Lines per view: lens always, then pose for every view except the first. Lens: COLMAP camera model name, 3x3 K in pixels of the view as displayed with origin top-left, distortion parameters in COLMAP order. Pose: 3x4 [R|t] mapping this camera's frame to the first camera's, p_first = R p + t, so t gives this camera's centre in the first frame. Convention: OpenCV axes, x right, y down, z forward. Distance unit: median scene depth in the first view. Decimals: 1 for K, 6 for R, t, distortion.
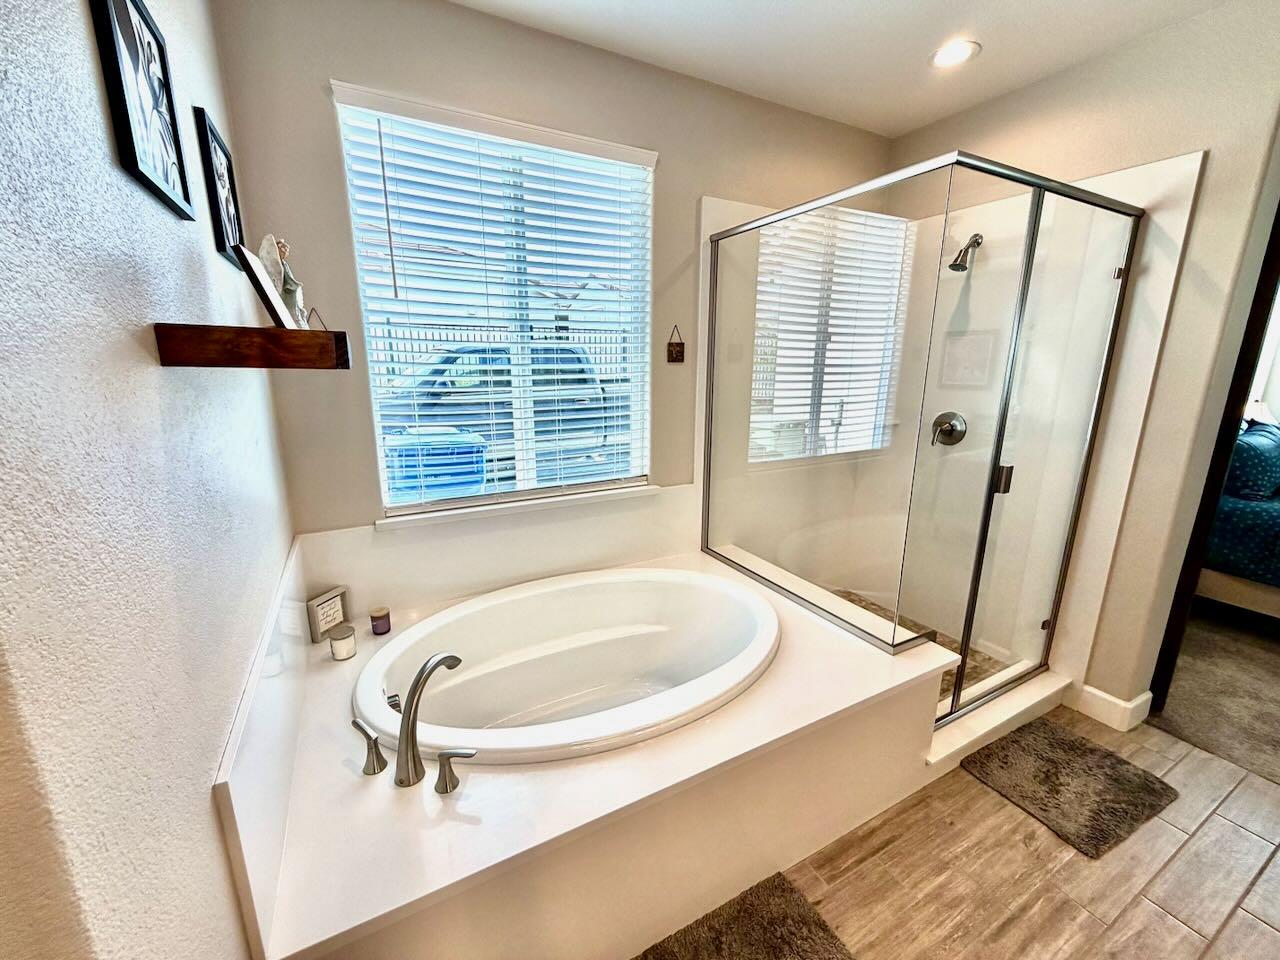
lens RADIAL K [[512.8, 0, 638.1], [0, 512.8, 480.5], [0, 0, 1]] dist [0.002262, 0.000064]
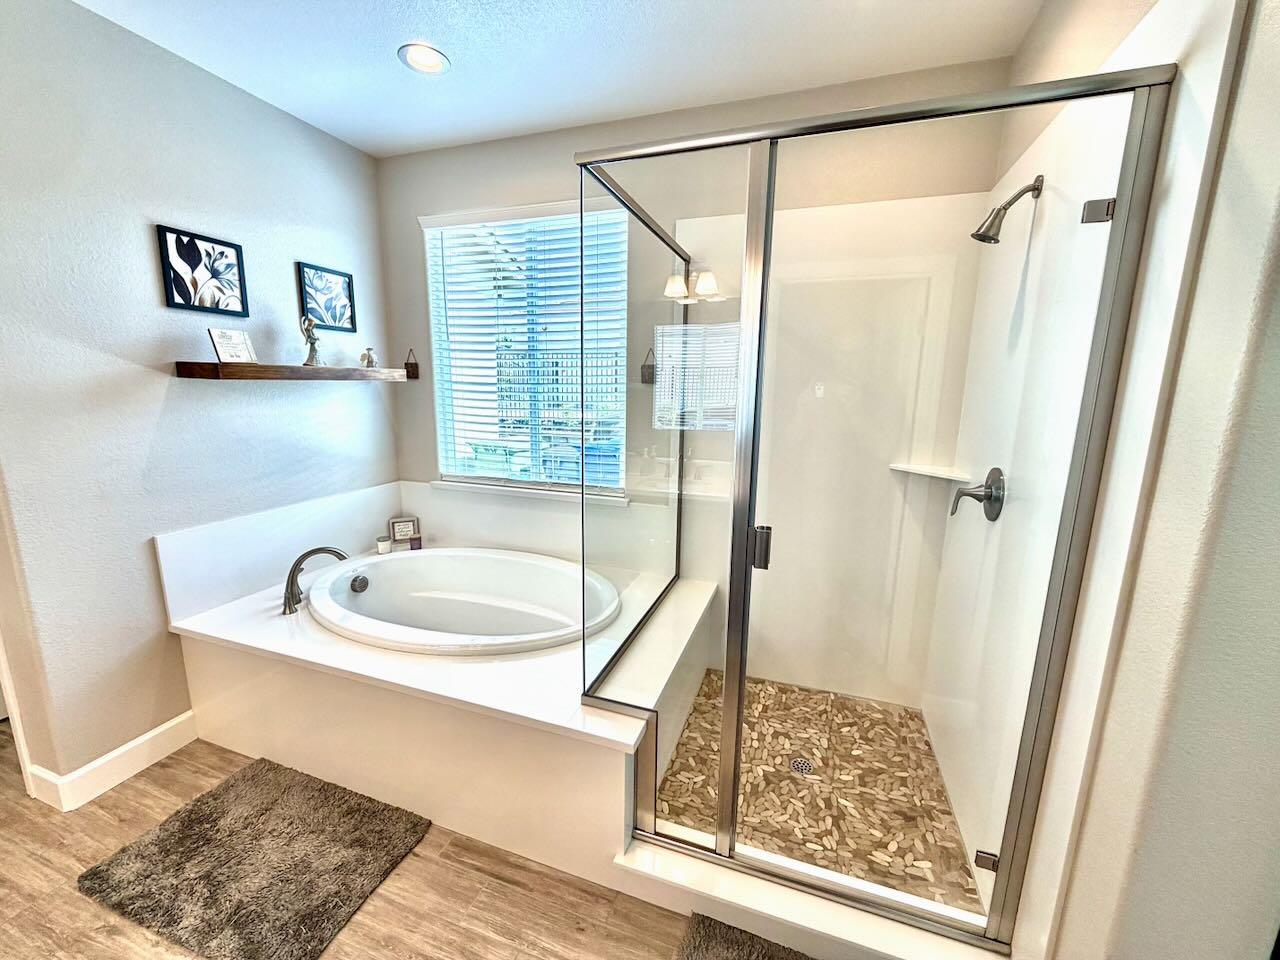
lens RADIAL K [[512.8, 0, 637.3], [0, 512.8, 478.9], [0, 0, 1]] dist [0.002262, 0.000064]
pose [[0.672899, 0.141683, -0.726039, 1.230575], [-0.178448, 0.983591, 0.026556, -0.094236], [0.717888, 0.111691, 0.687140, 0.431079]]
